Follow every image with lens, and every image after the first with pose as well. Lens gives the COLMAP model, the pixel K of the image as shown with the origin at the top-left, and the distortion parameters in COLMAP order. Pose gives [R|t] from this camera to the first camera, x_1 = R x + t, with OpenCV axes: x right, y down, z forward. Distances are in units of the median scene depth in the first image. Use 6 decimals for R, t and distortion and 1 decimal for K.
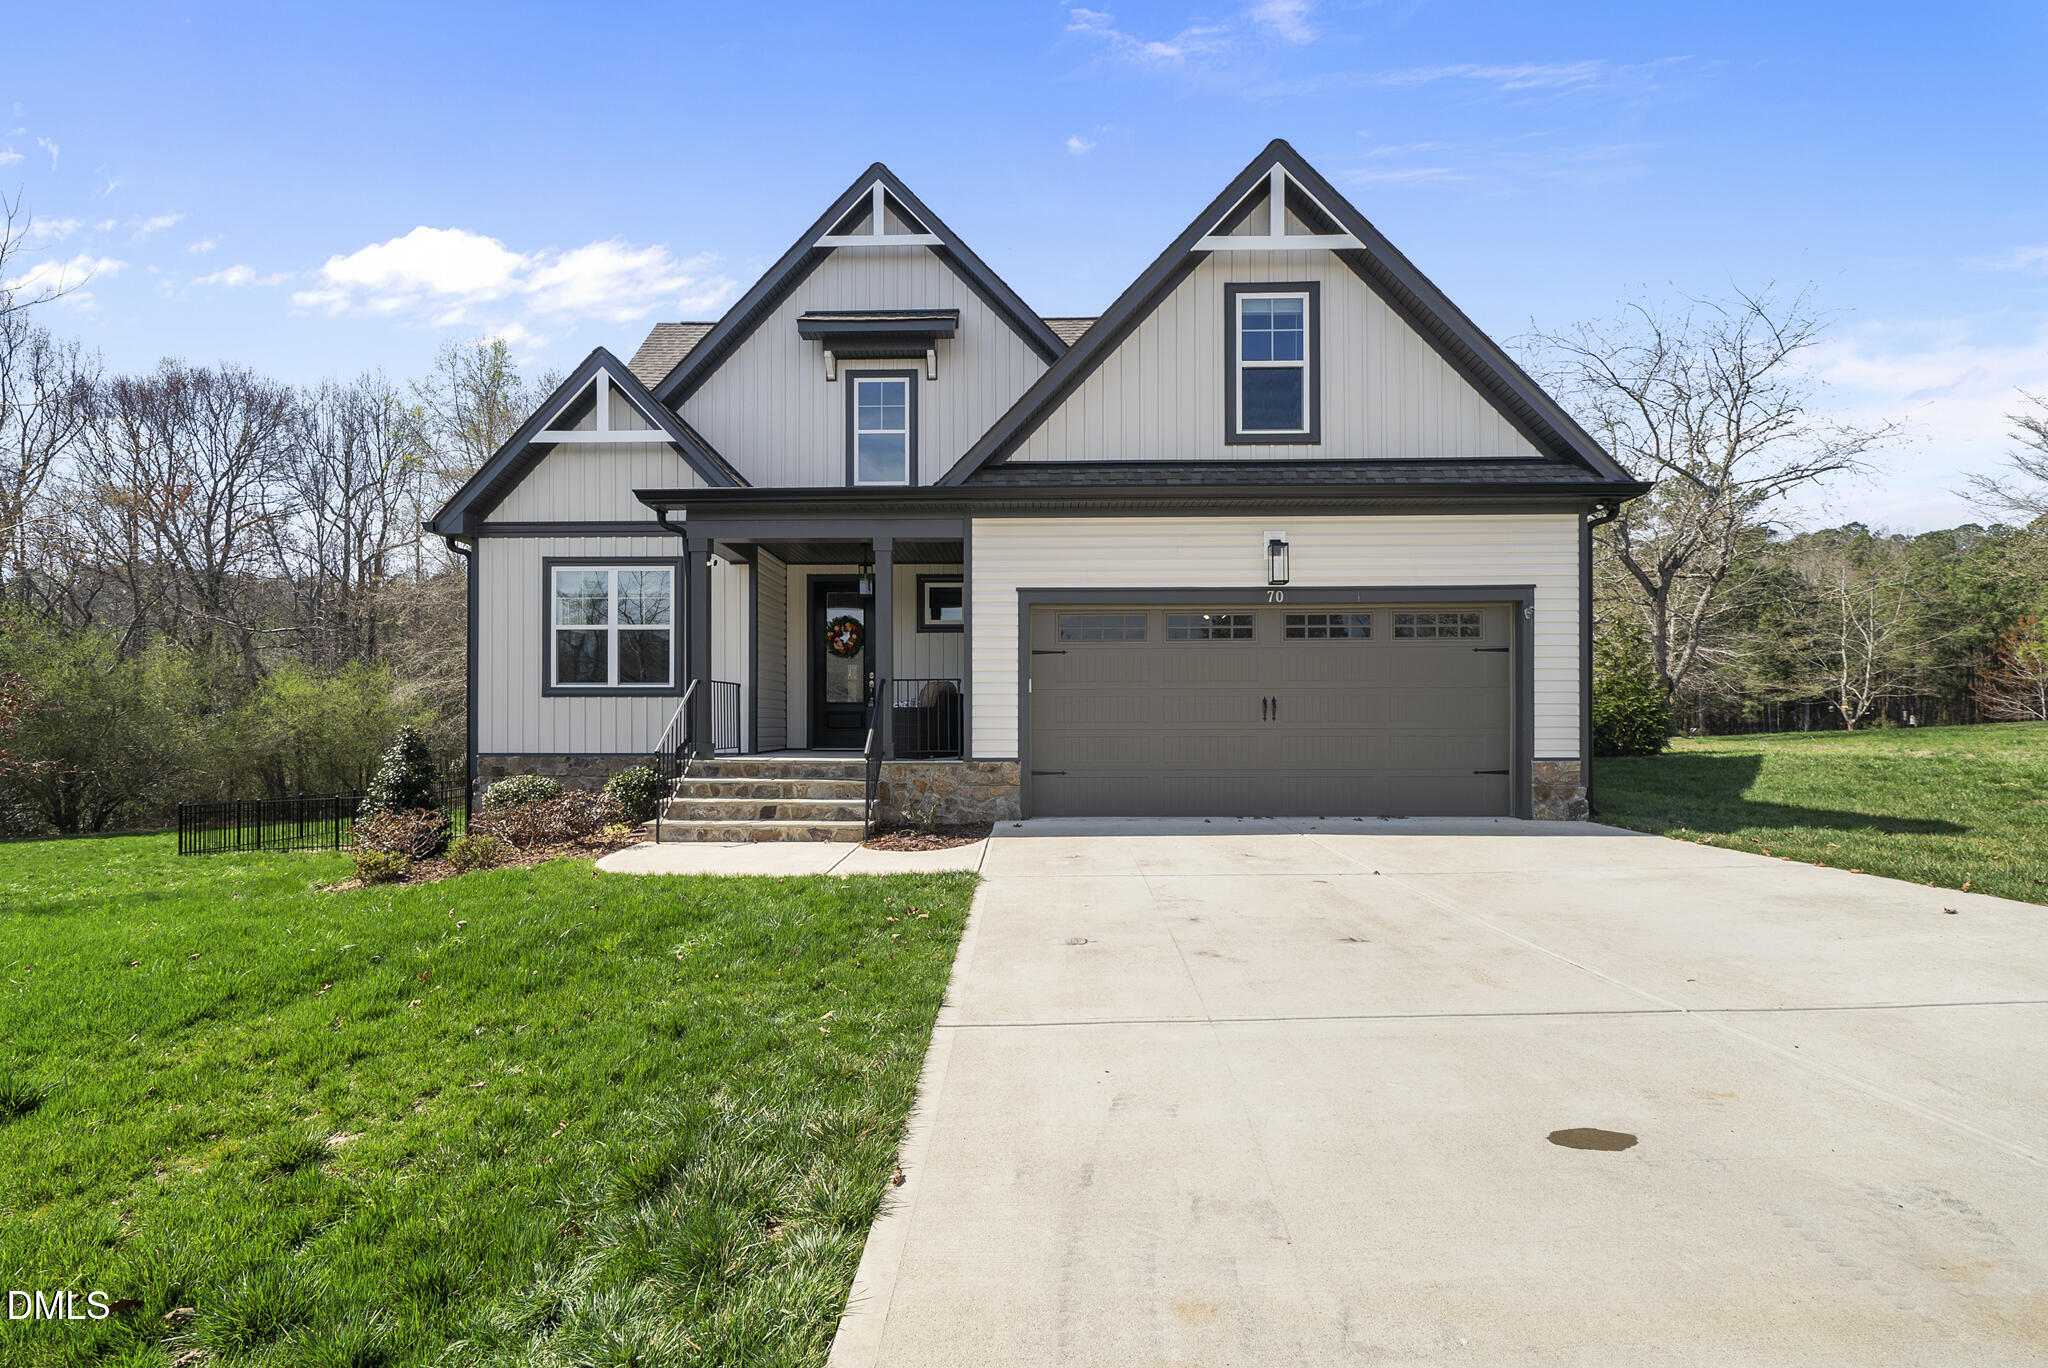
lens RADIAL K [[915.0, 0, 1032.3], [0, 915.0, 720.0], [0, 0, 1]] dist [-0.003021, -0.000509]
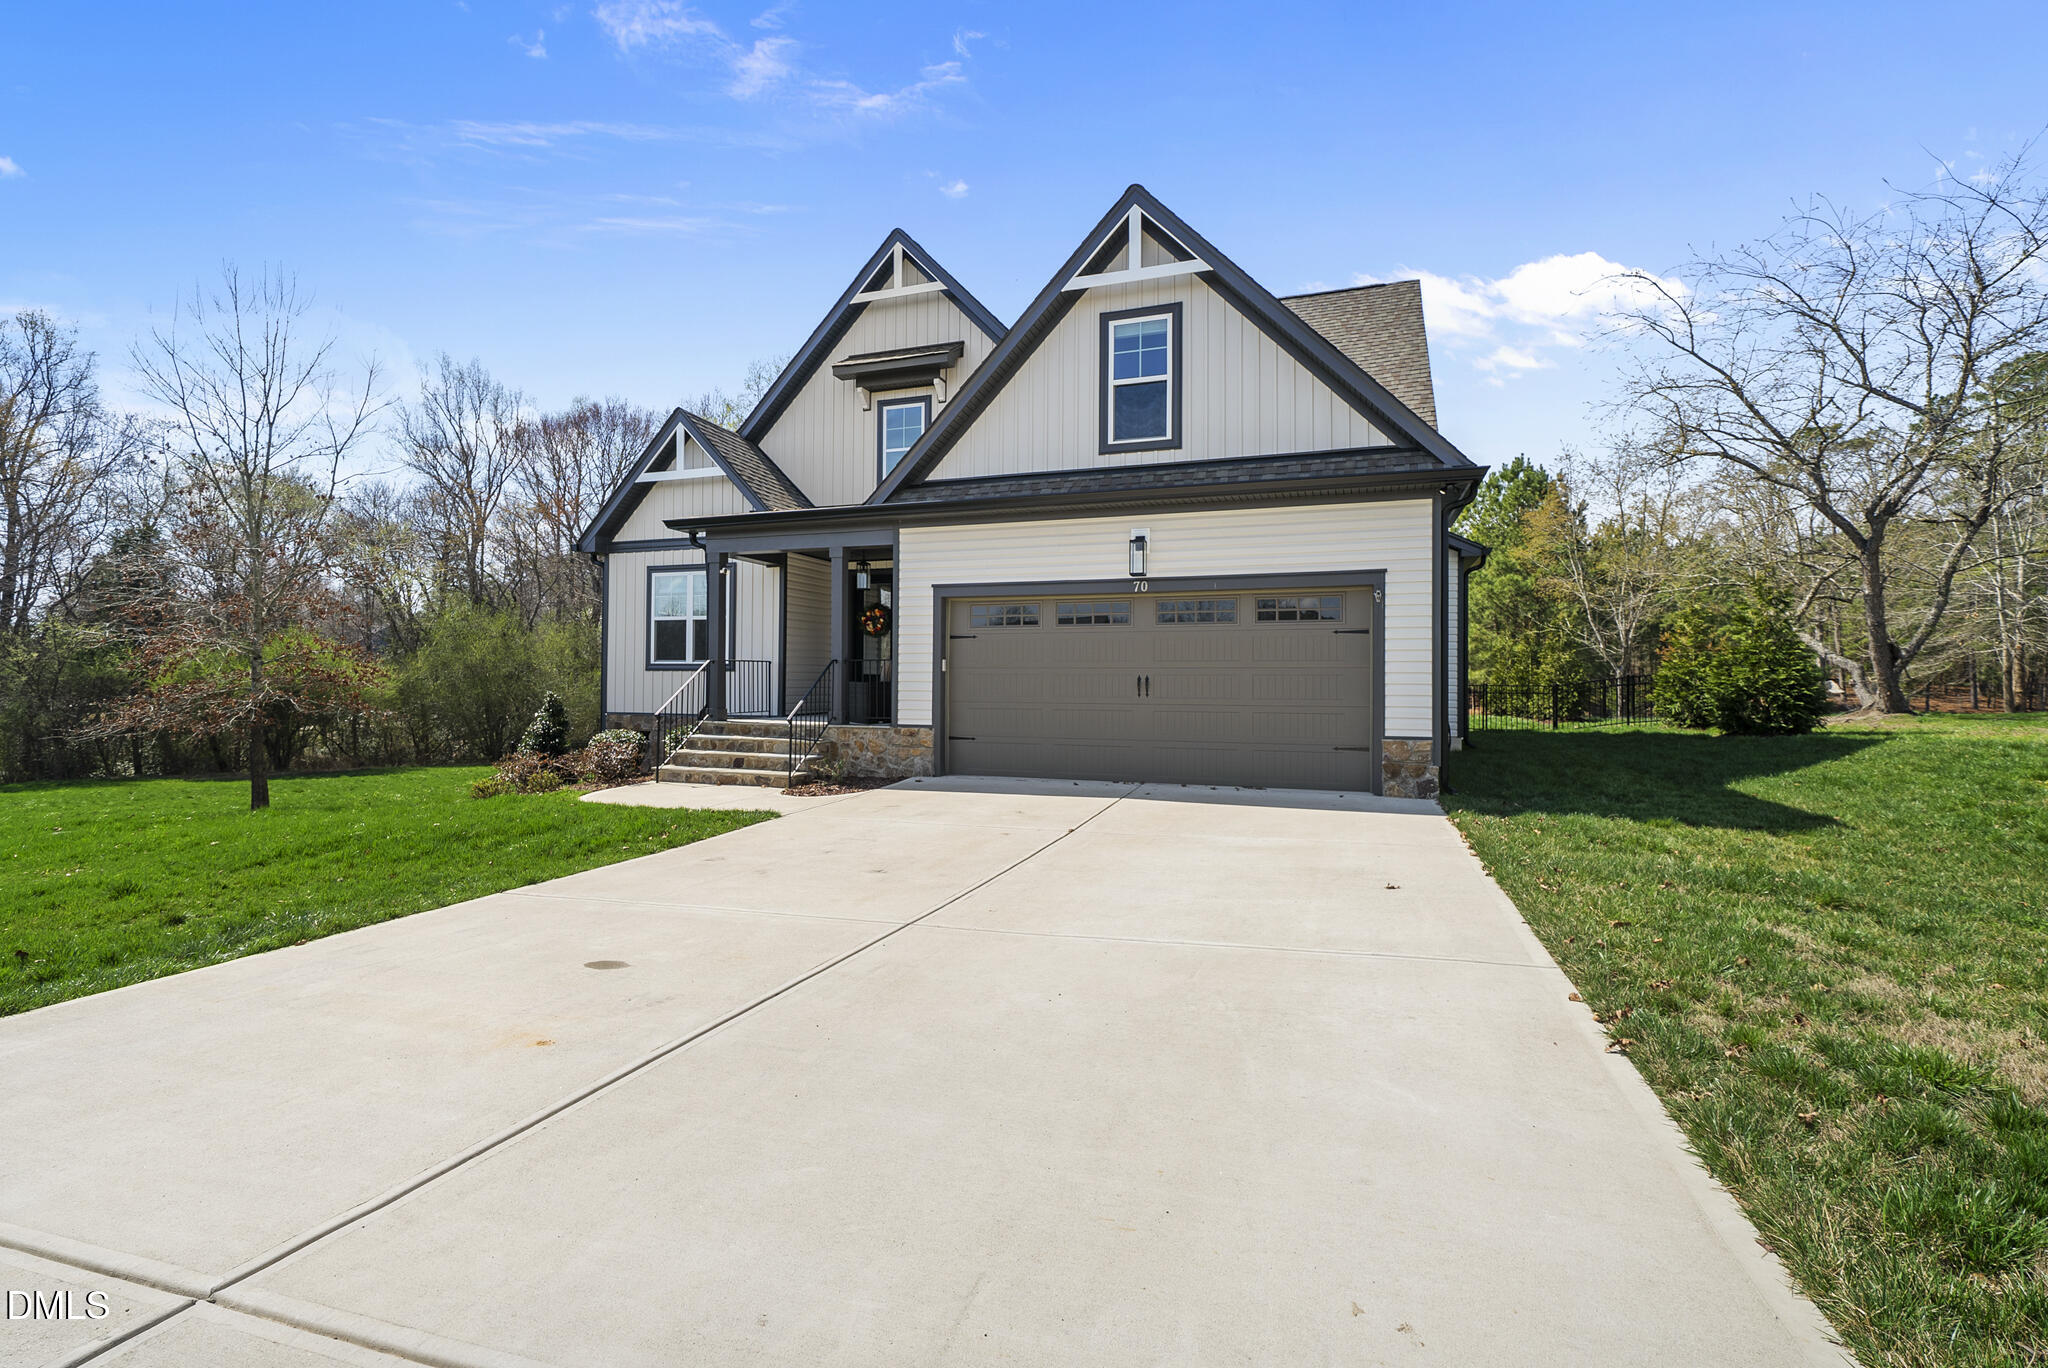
lens RADIAL K [[921.5, 0, 1072.3], [0, 921.5, 671.2], [0, 0, 1]] dist [-0.005246, -0.000552]
pose [[0.951672, 0.004493, -0.307085, 0.522323], [-0.006616, 0.999961, -0.005874, -0.023294], [0.307046, 0.007622, 0.951664, -0.100129]]
